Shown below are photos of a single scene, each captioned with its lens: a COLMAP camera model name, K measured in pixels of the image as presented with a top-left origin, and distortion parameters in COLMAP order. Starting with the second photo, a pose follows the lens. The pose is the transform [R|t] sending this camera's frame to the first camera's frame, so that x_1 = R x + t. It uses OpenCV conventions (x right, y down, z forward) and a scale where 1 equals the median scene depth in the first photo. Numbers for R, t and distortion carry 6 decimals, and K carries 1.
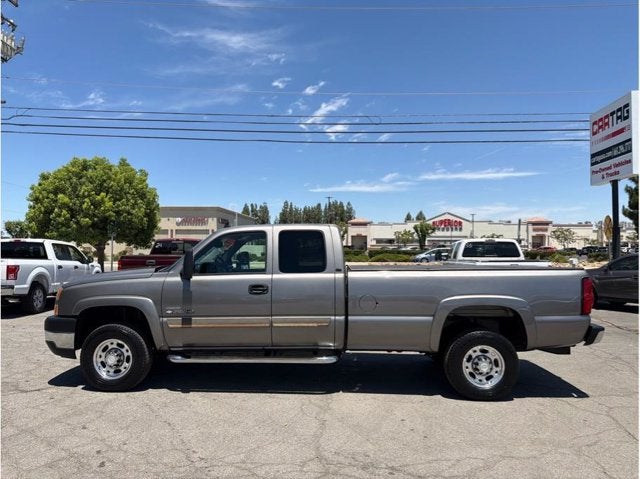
lens RADIAL K [[456.9, 0, 320.7], [0, 456.9, 234.8], [0, 0, 1]] dist [0.041875, -0.050452]
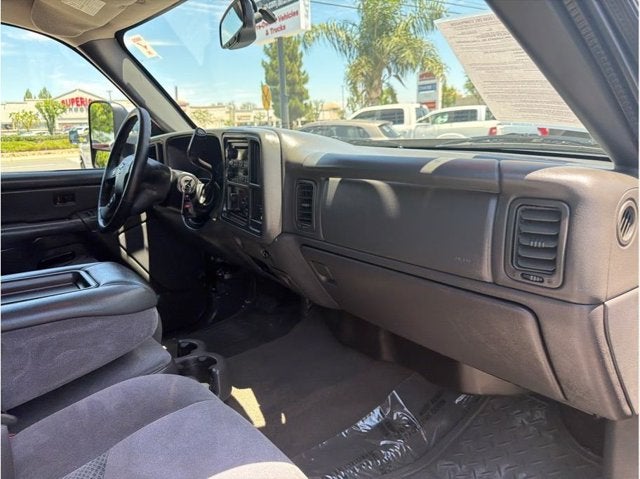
lens RADIAL K [[456.9, 0, 304.5], [0, 456.9, 245.0], [0, 0, 1]] dist [0.041875, -0.050452]
pose [[0.761265, -0.190763, 0.619746, 0.062397], [0.018833, 0.961849, 0.272932, 0.019285], [-0.648167, -0.196102, 0.735815, 0.244314]]
